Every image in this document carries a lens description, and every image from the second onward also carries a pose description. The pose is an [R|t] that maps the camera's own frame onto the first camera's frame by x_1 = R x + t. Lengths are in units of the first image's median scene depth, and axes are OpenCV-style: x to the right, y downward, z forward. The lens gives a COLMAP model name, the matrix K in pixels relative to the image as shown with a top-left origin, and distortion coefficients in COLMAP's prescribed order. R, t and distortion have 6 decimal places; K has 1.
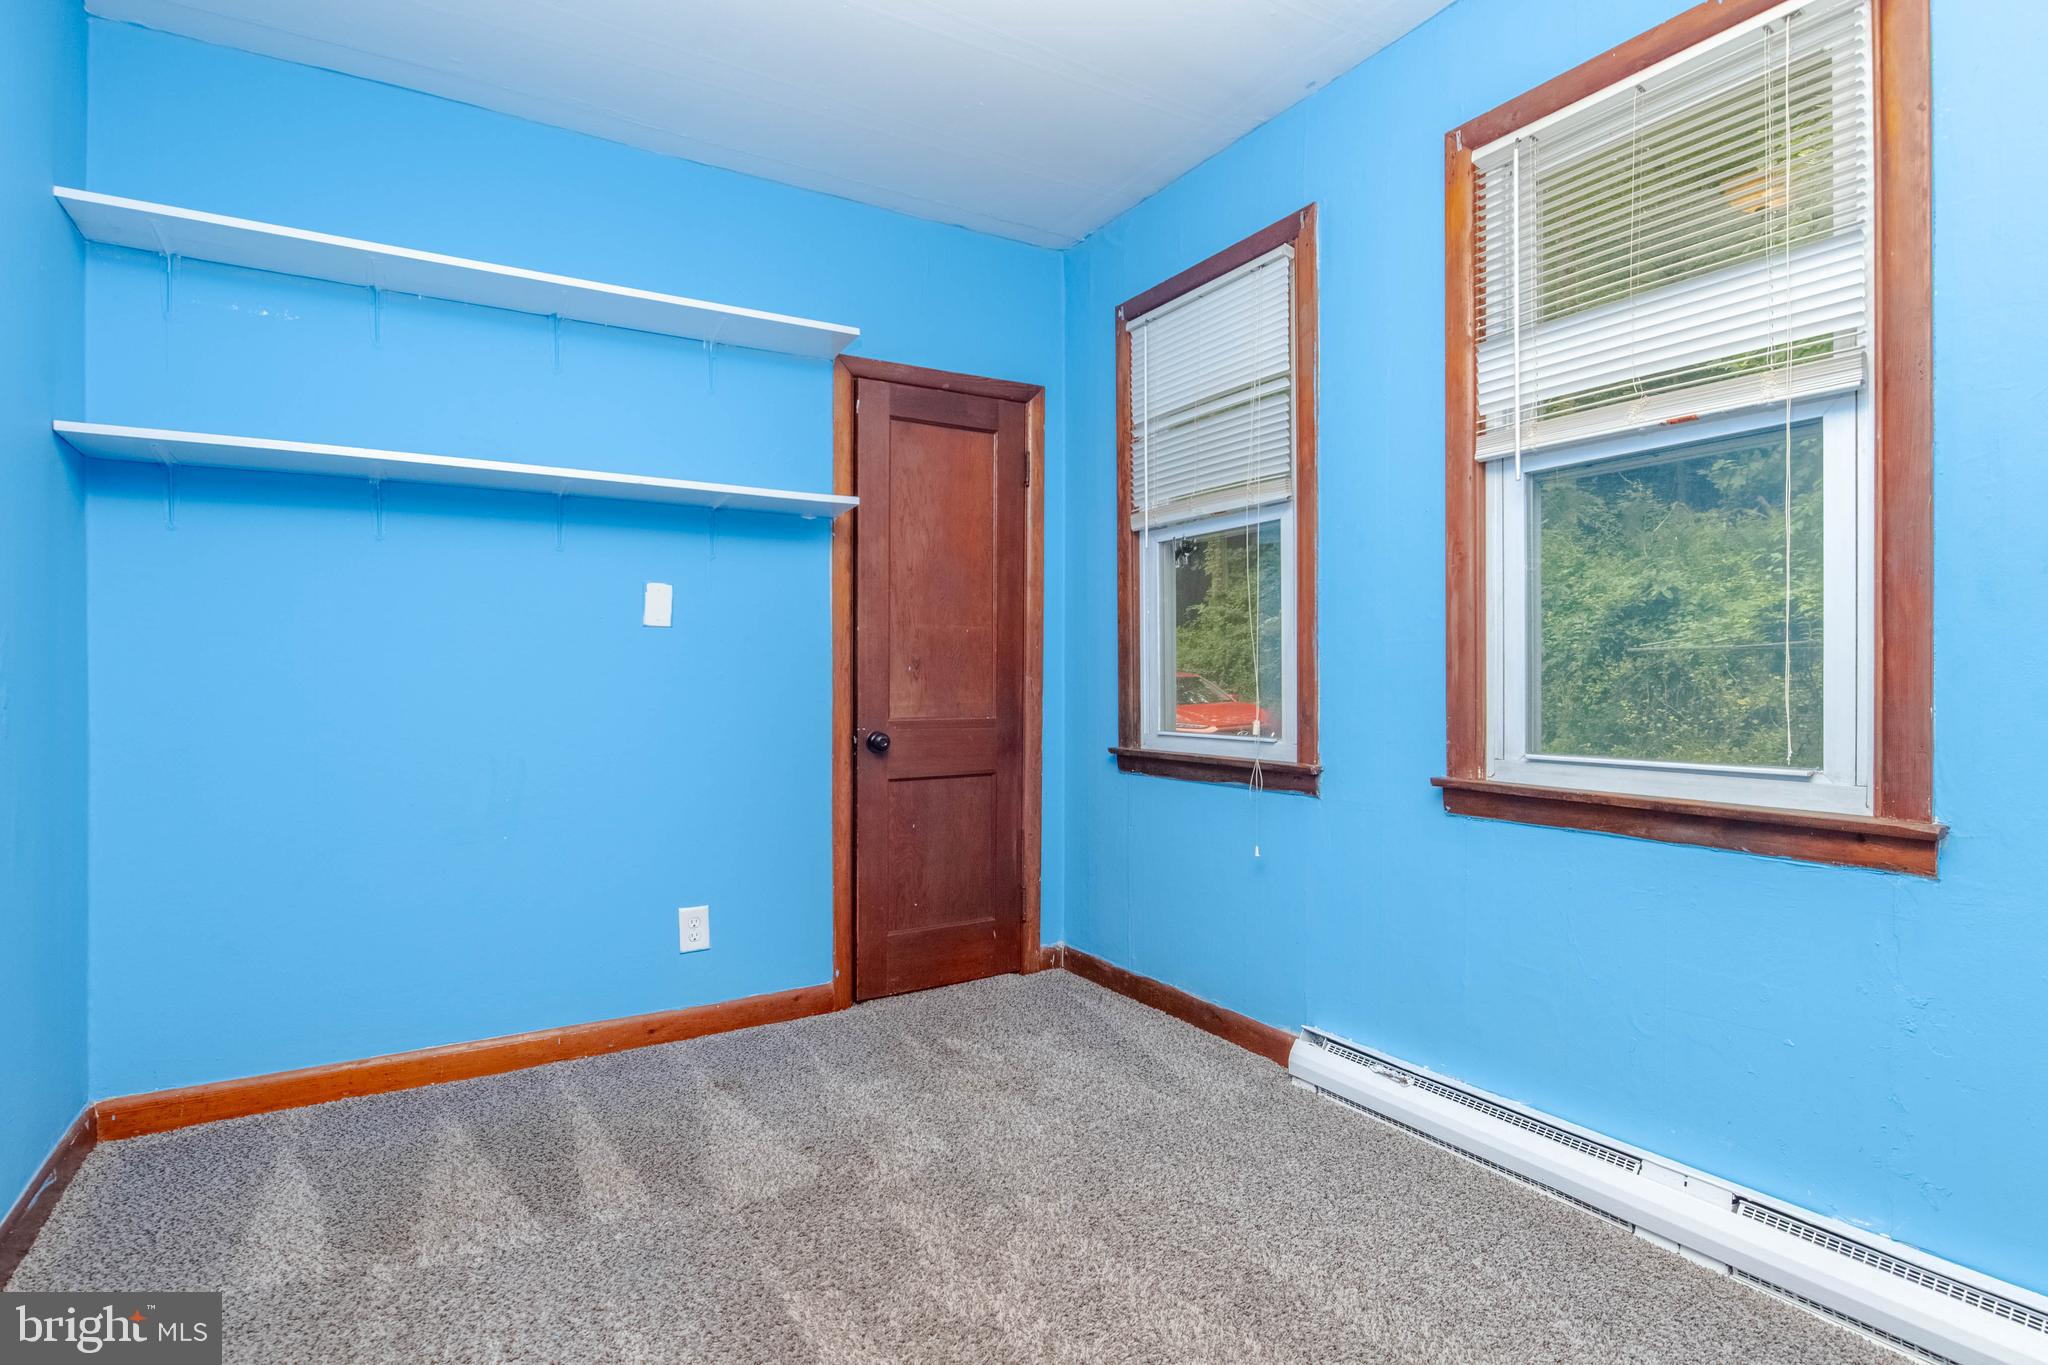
lens RADIAL K [[1026.4, 0, 1045.2], [0, 1026.4, 684.7], [0, 0, 1]] dist [0.002175, -0.009041]
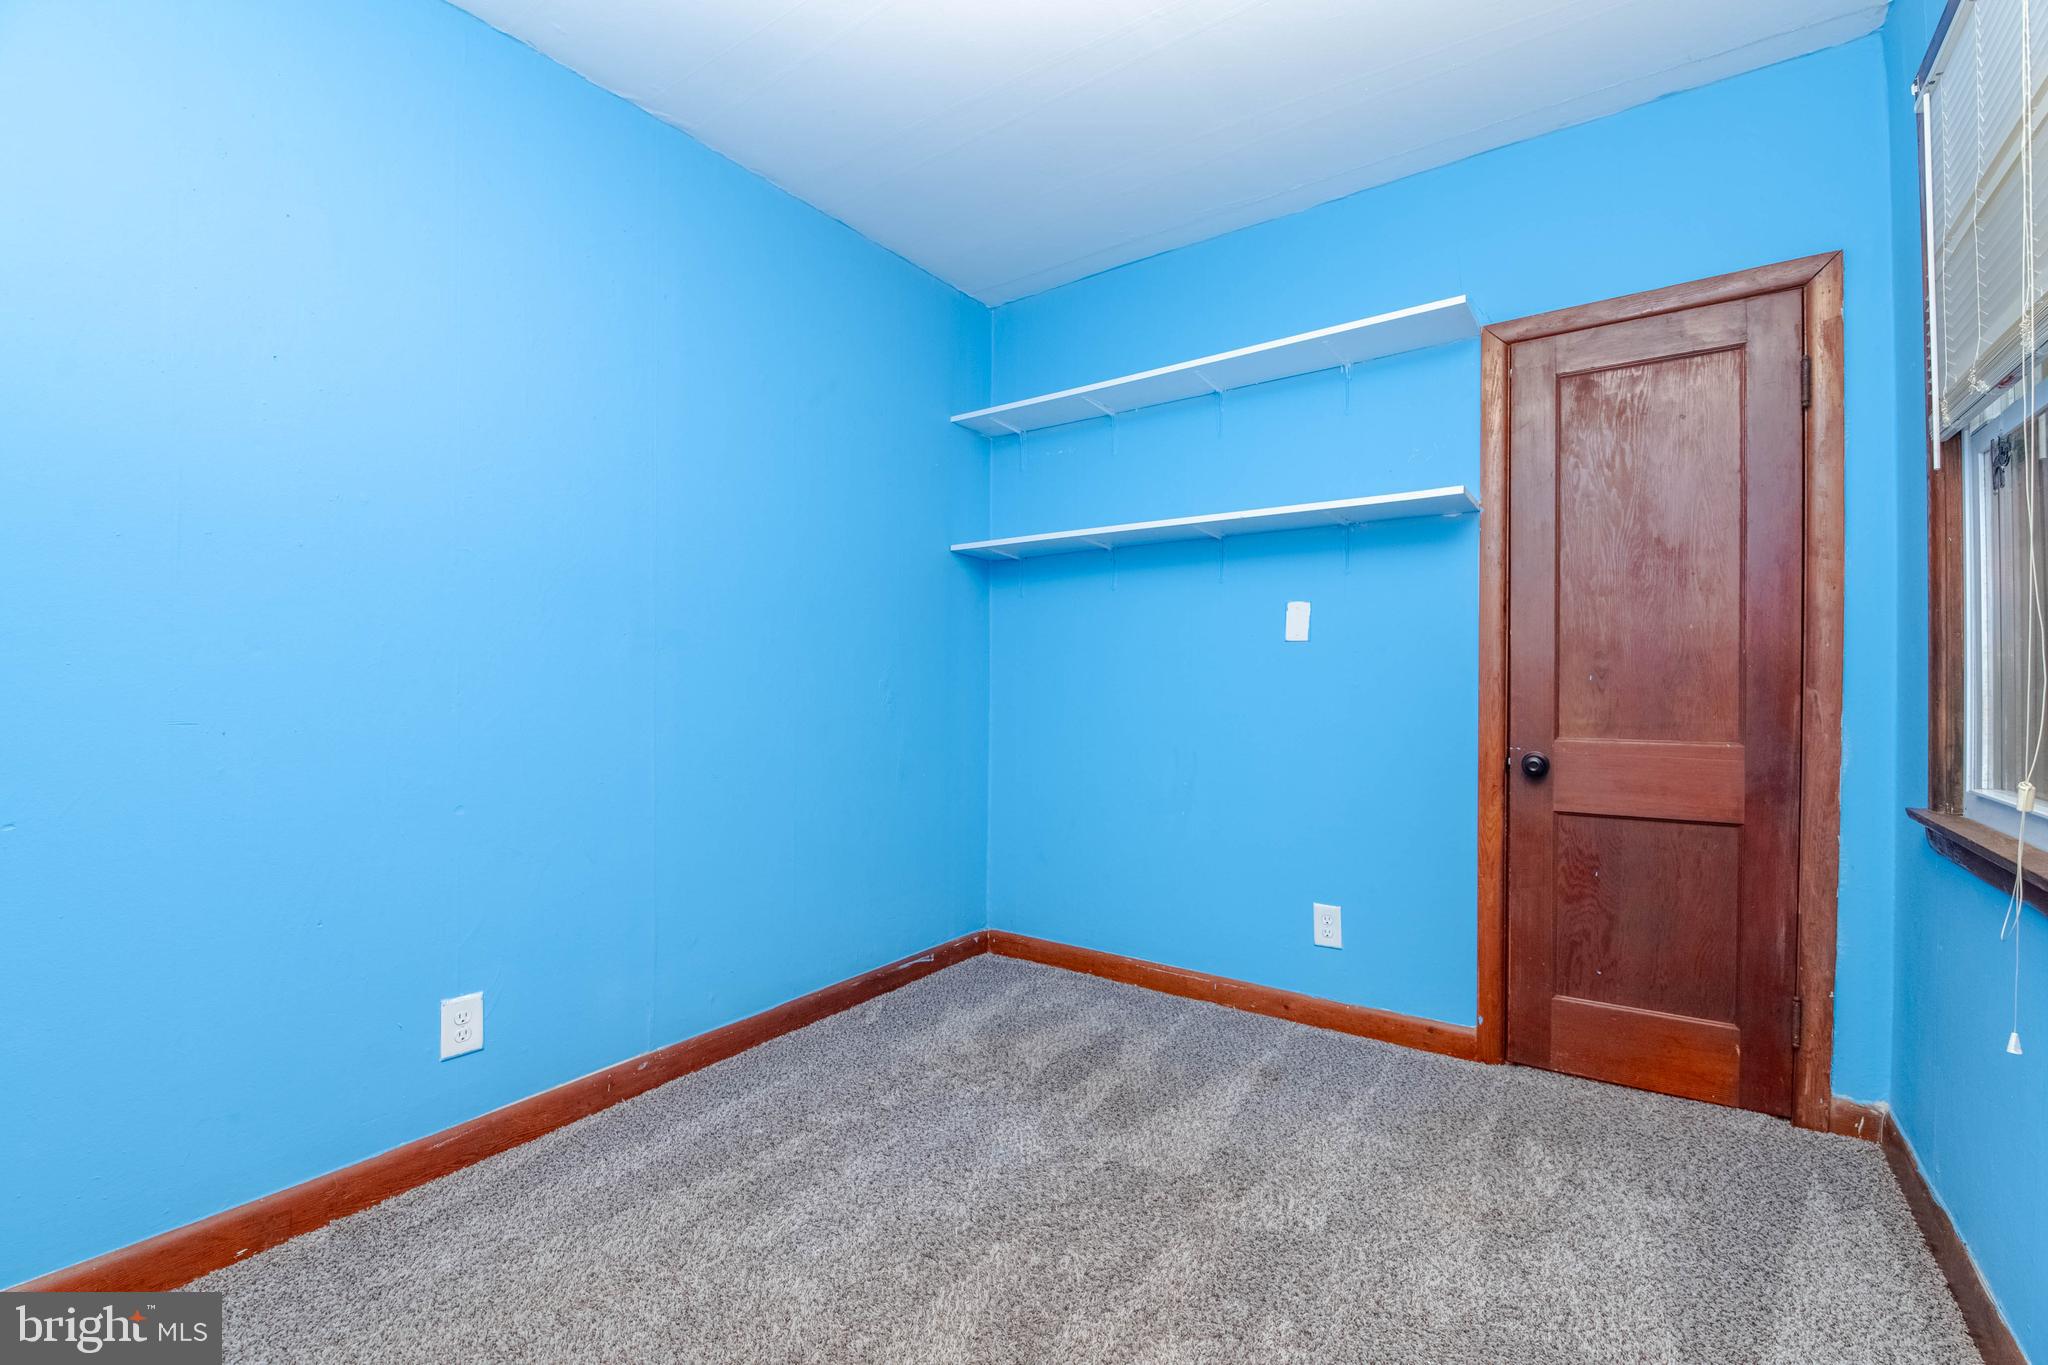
lens RADIAL K [[906.2, 0, 1075.2], [0, 906.2, 681.9], [0, 0, 1]] dist [-0.001251, -0.014407]
pose [[0.383738, 0.003537, -0.923435, 0.387182], [-0.005555, 0.999983, 0.001522, -0.012235], [0.923425, 0.004546, 0.383751, 0.370570]]
